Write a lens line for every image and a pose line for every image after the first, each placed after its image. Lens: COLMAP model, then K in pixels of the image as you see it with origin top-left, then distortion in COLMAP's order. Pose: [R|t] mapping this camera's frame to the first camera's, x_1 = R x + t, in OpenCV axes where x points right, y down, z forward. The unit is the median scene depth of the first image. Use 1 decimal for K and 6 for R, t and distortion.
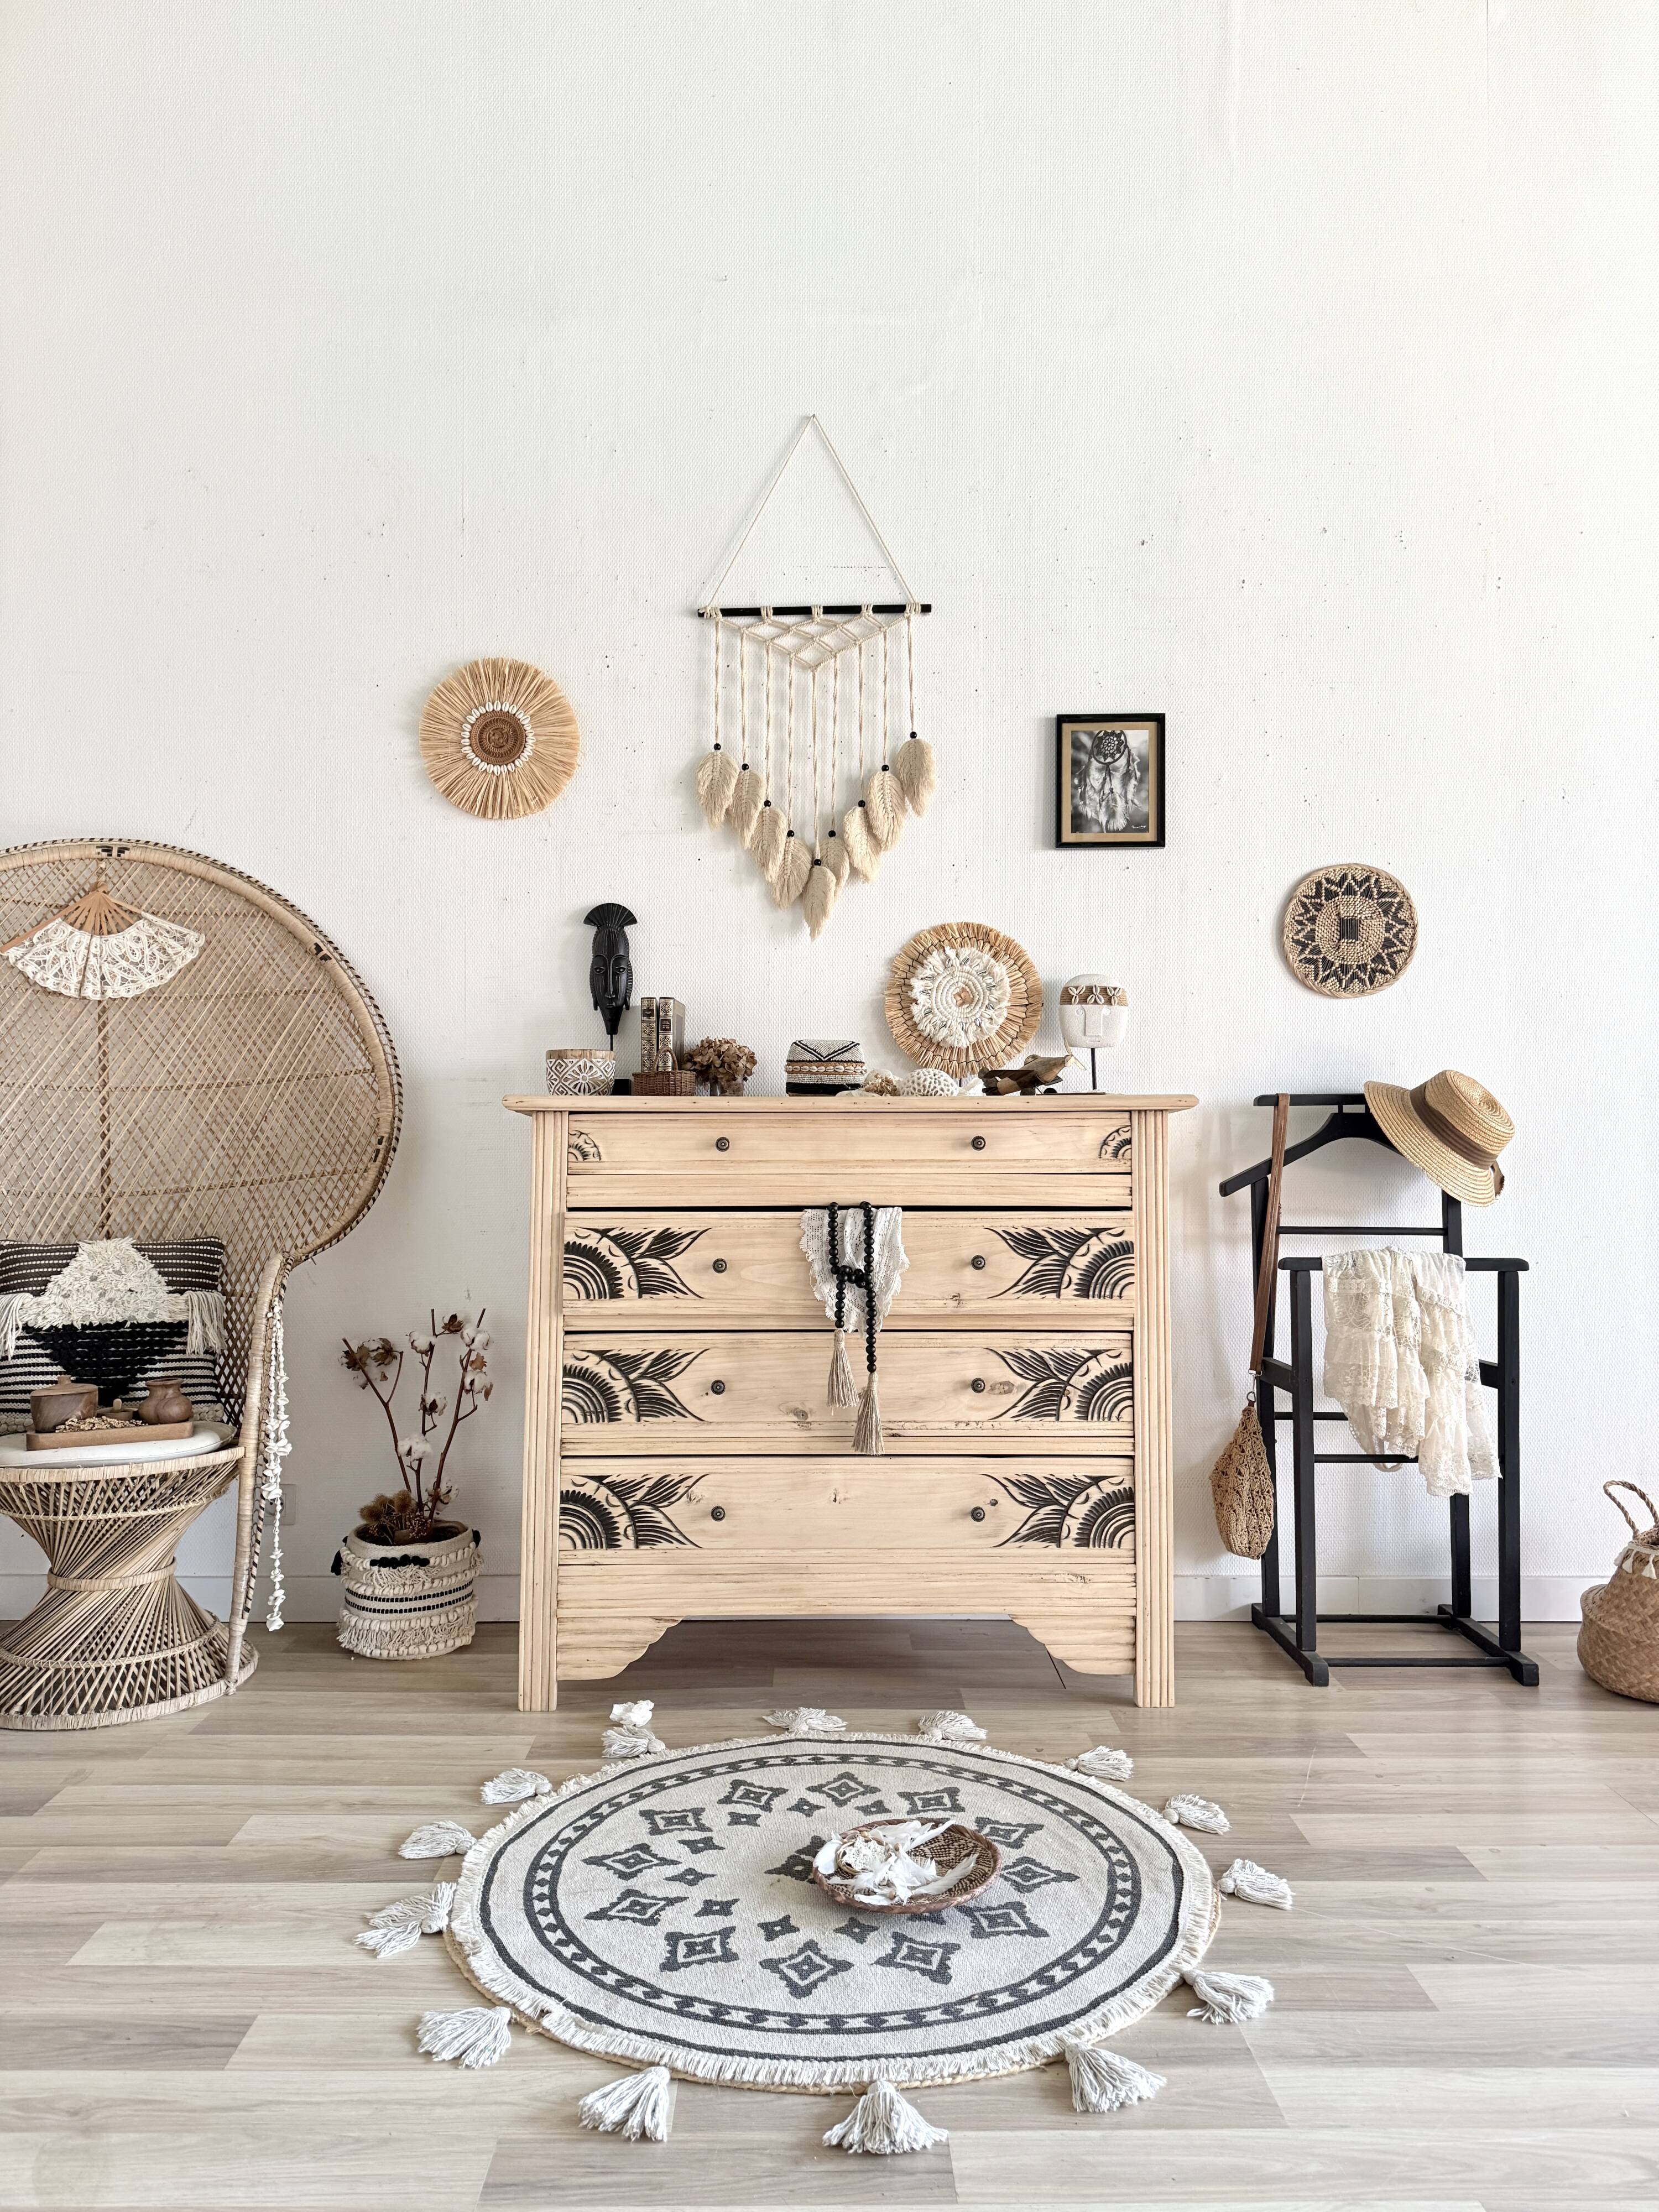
lens RADIAL K [[1538.2, 0, 820.3], [0, 1538.2, 1102.8], [0, 0, 1]] dist [0.119899, -0.158960]
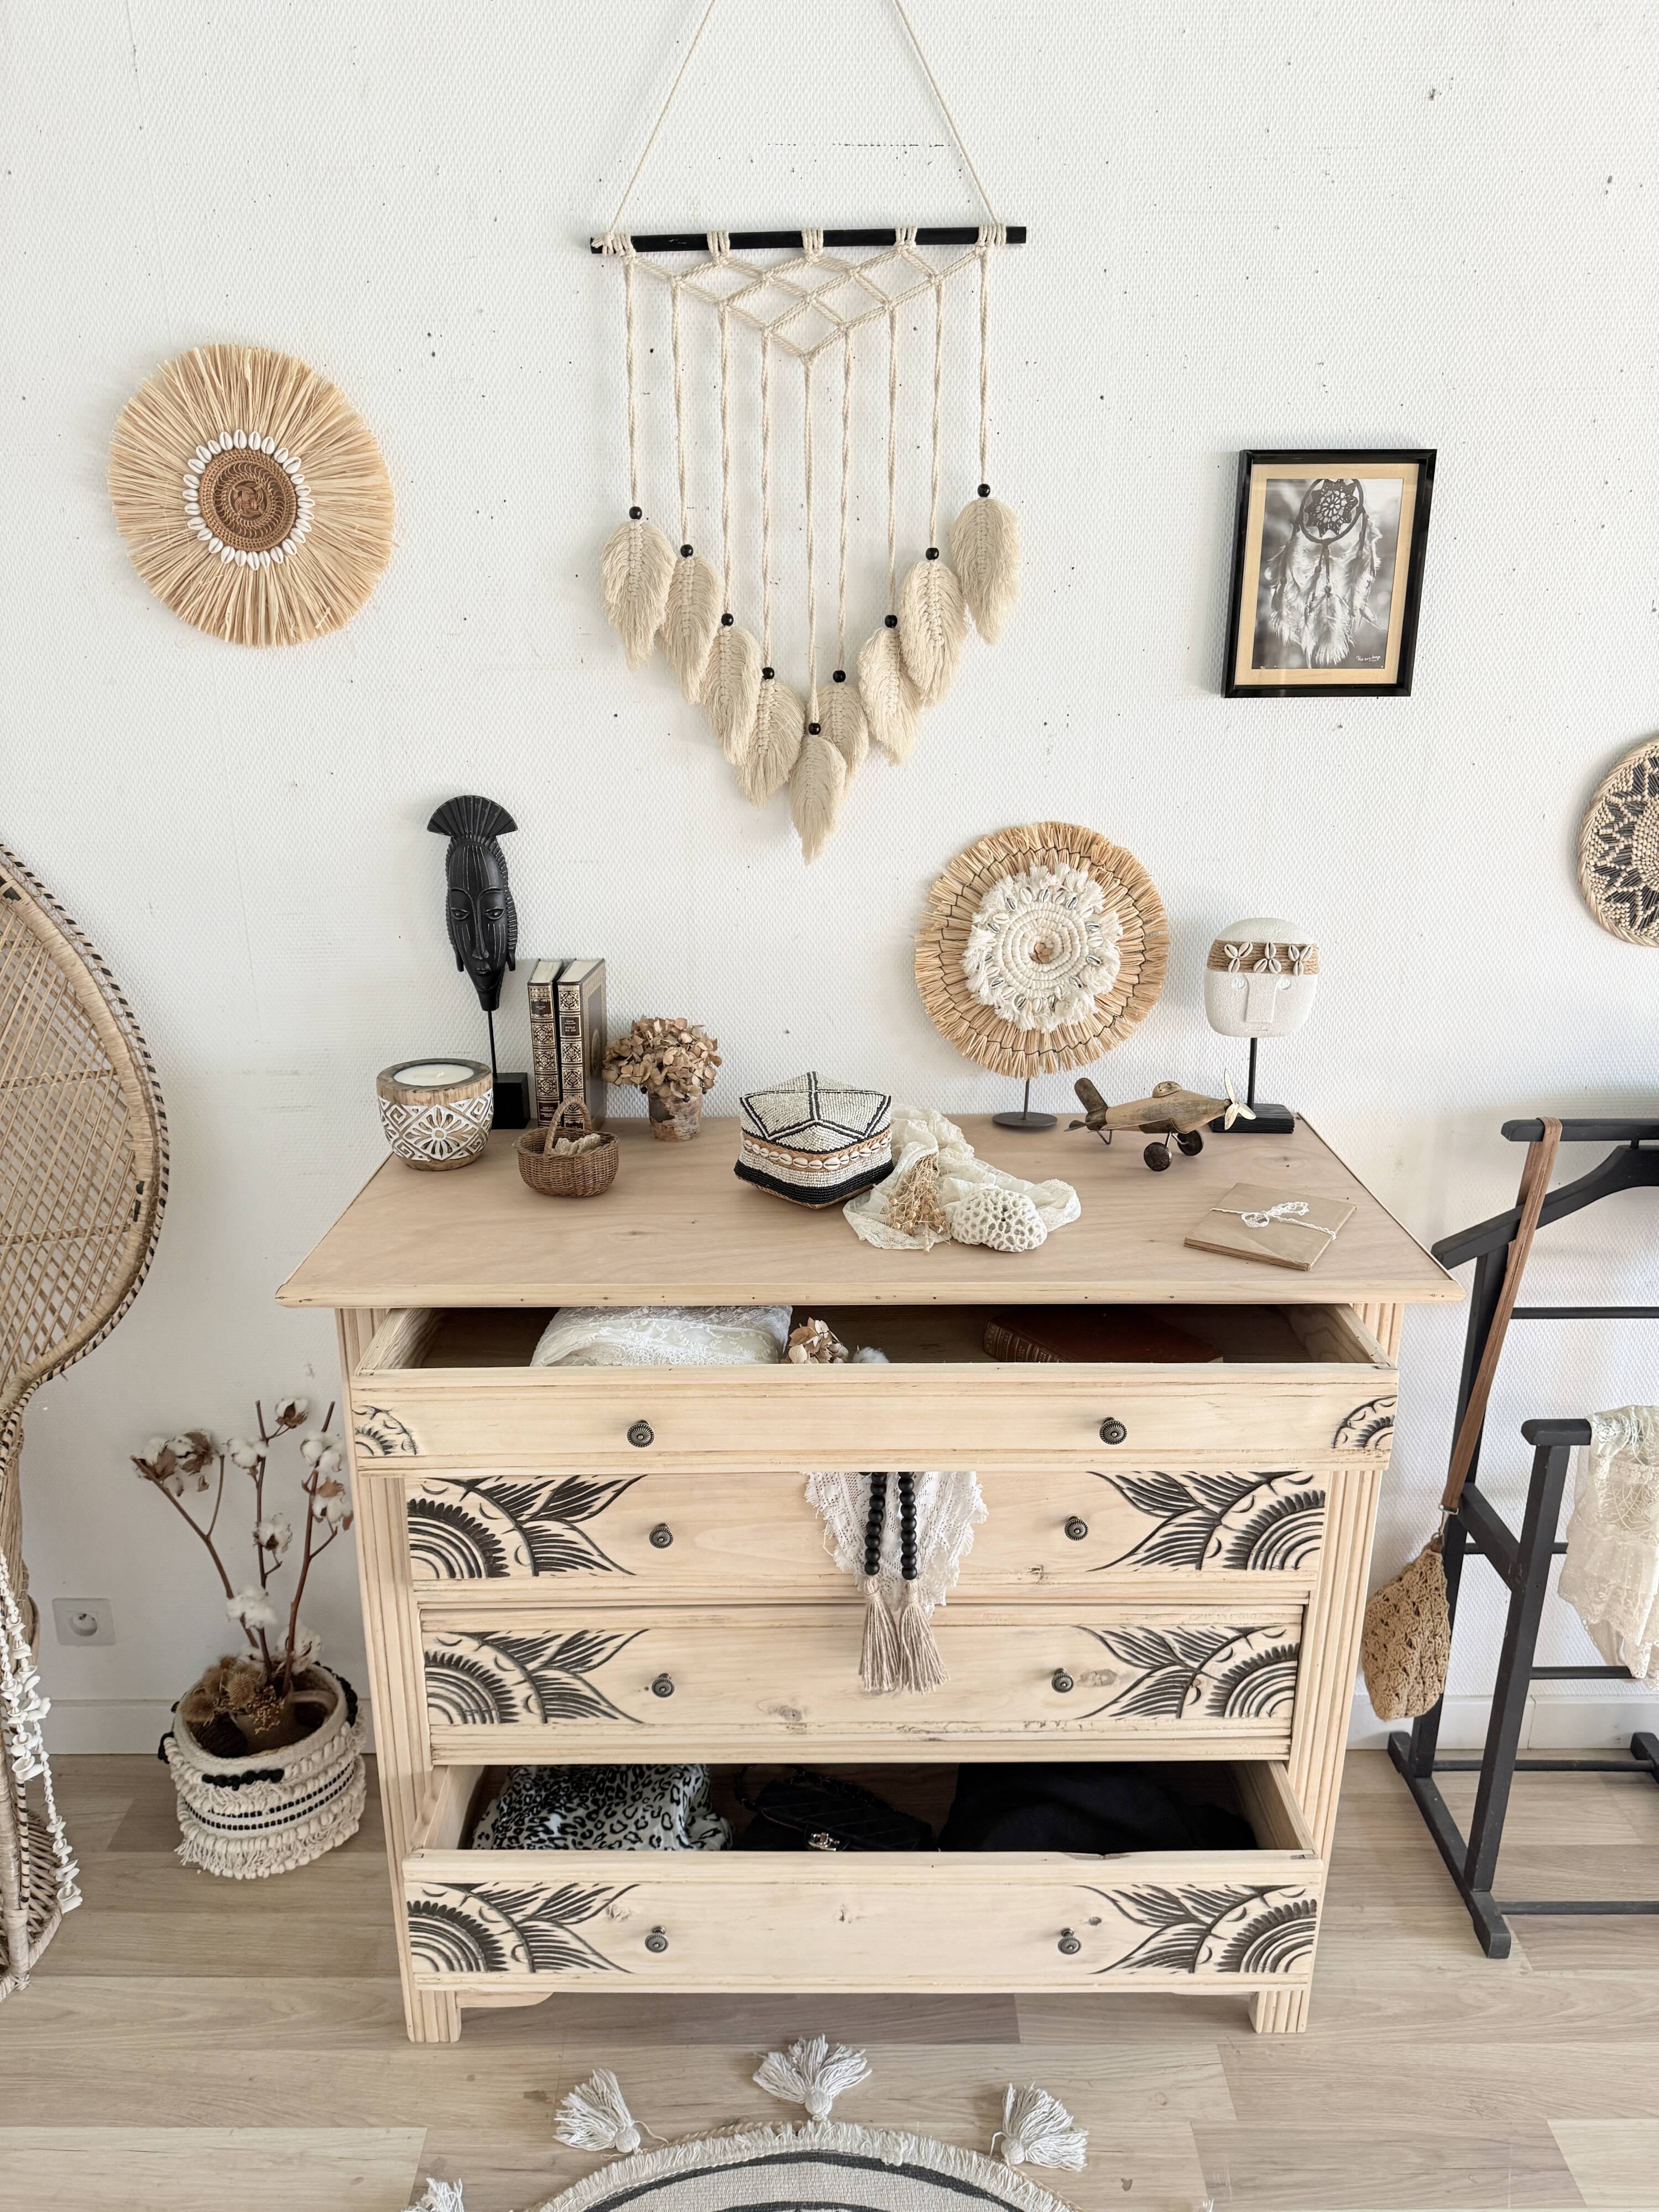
lens RADIAL K [[1545.0, 0, 828.4], [0, 1545.0, 1107.0], [0, 0, 1]] dist [0.040095, -0.057946]
pose [[1.000000, 0.000040, -0.000997, 0.004084], [0.000319, 0.933855, 0.357651, -0.275208], [0.000946, -0.357651, 0.933855, 0.471320]]
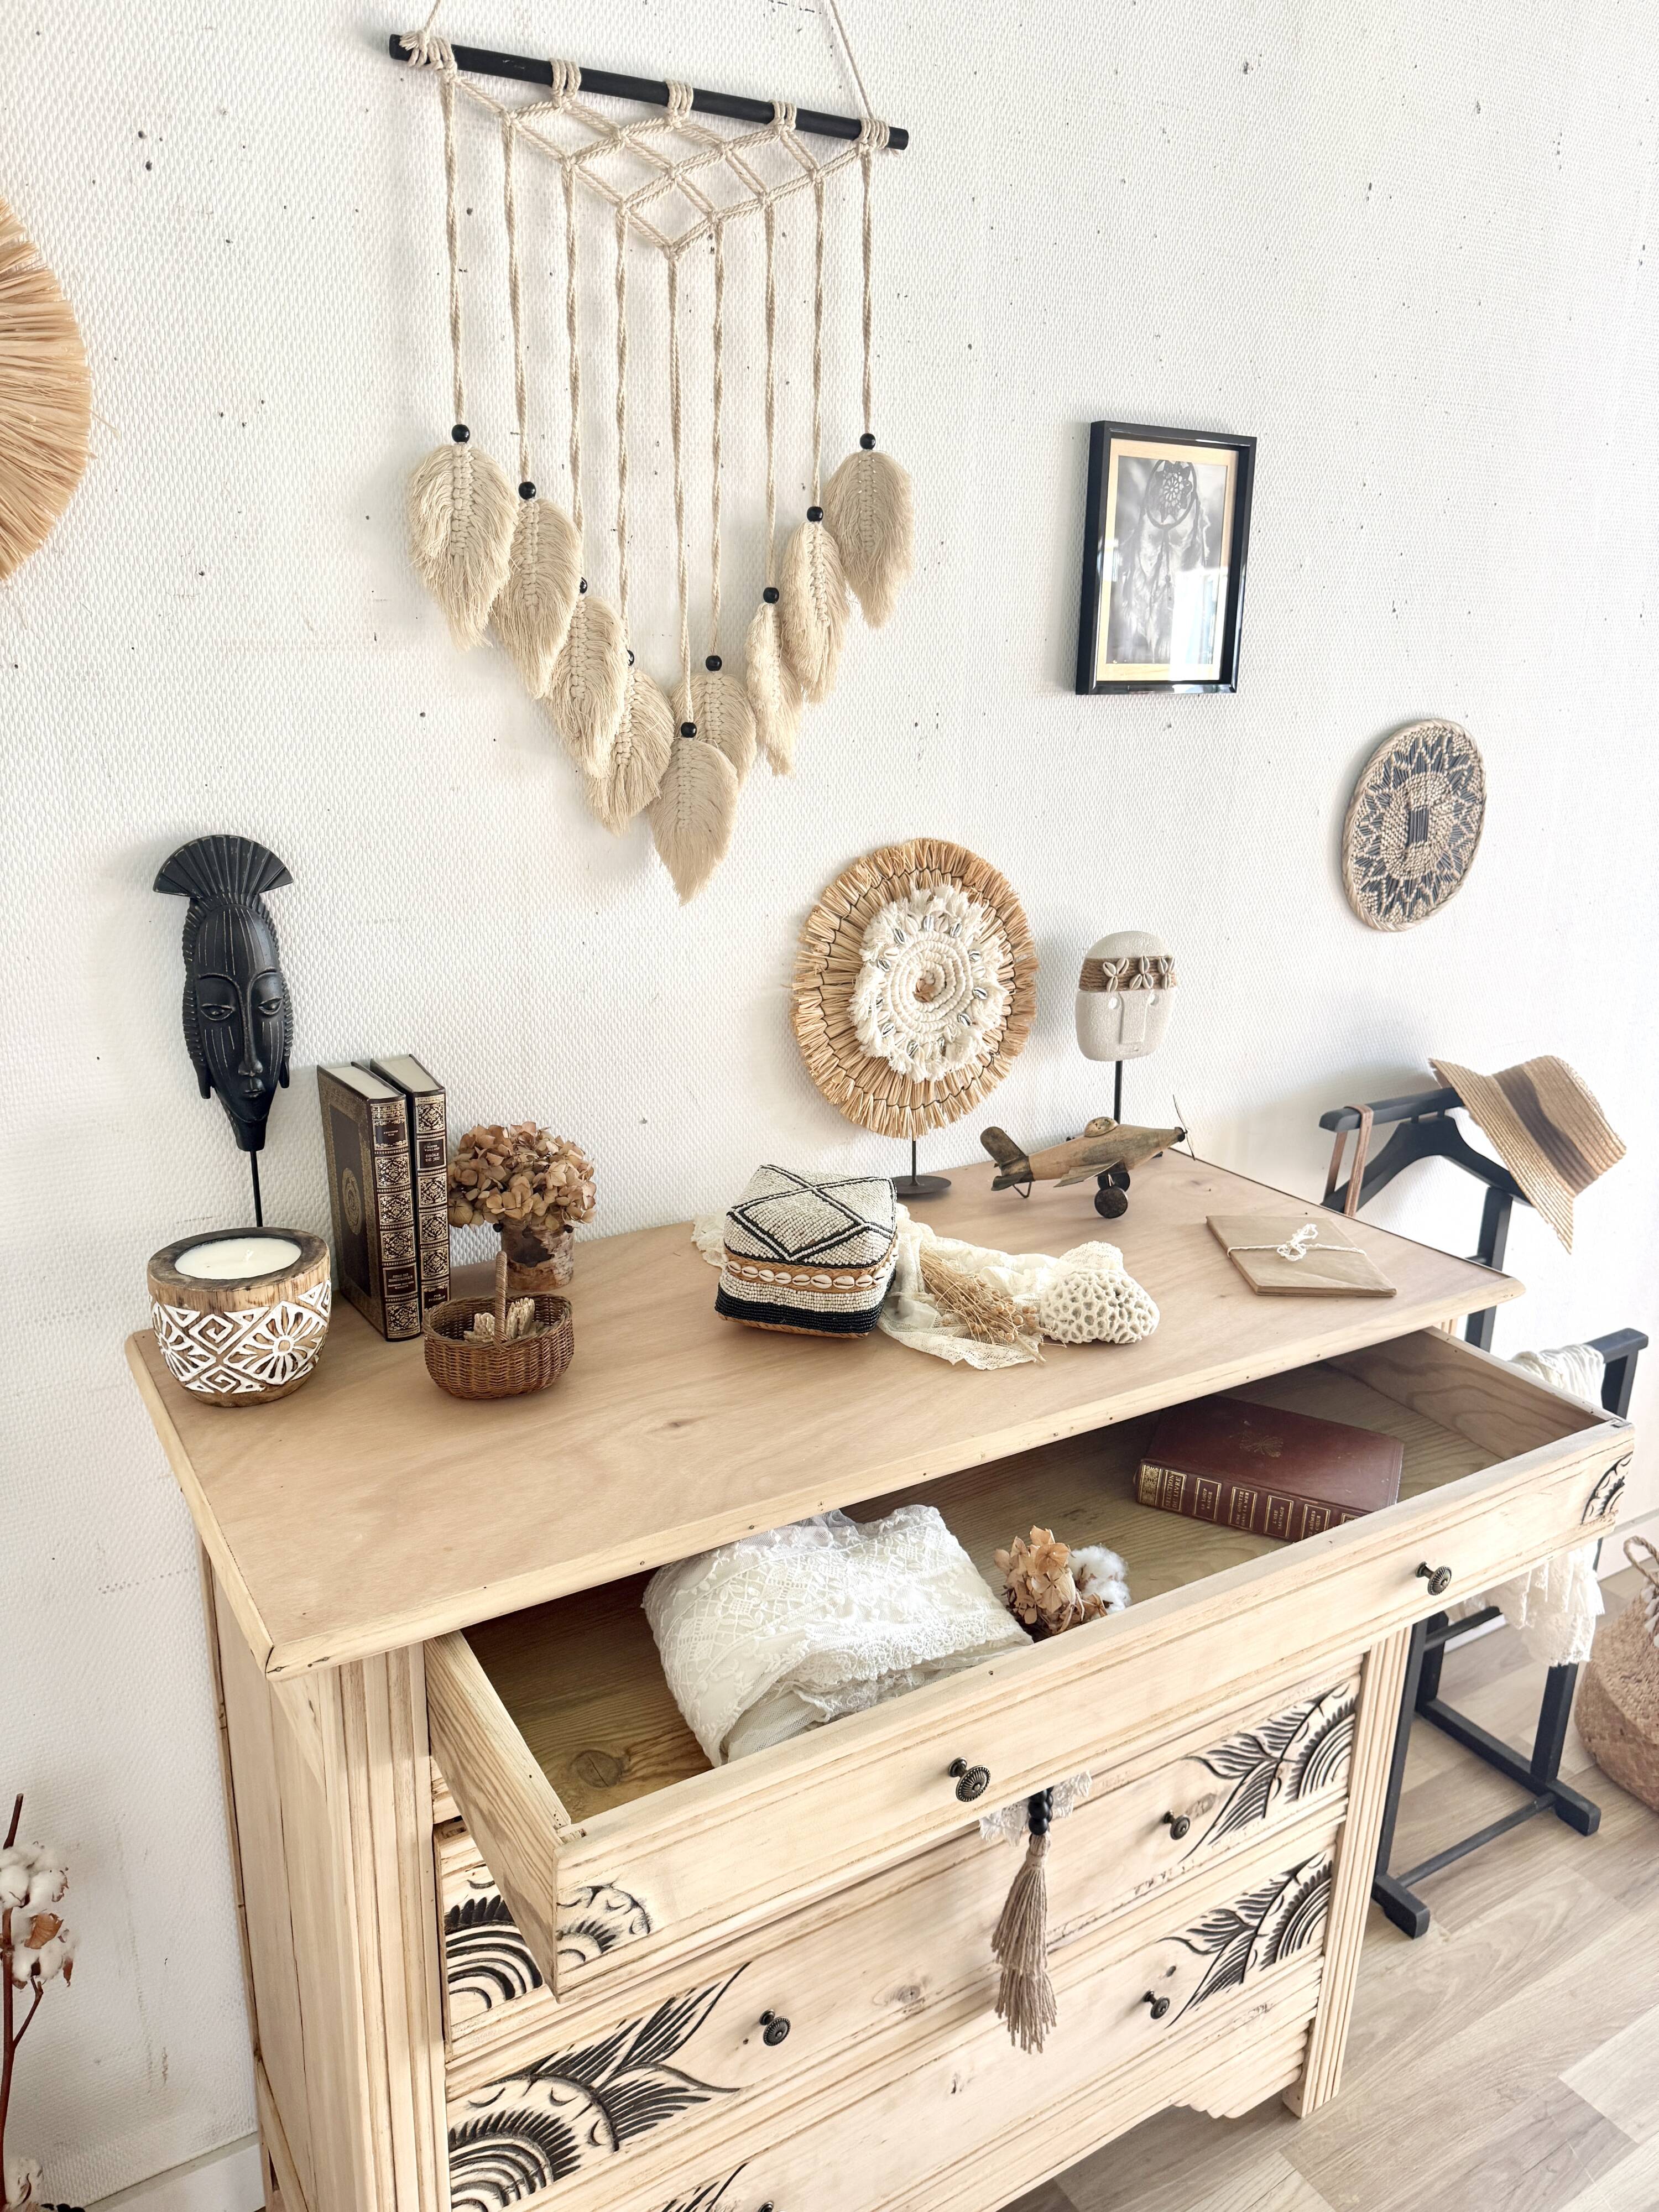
lens RADIAL K [[1558.6, 0, 822.1], [0, 1558.6, 1108.5], [0, 0, 1]] dist [0.042266, -0.057641]
pose [[0.857477, -0.131295, 0.497489, -0.254294], [-0.040773, 0.946514, 0.320076, -0.236994], [-0.512905, -0.294742, 0.806260, 0.679313]]
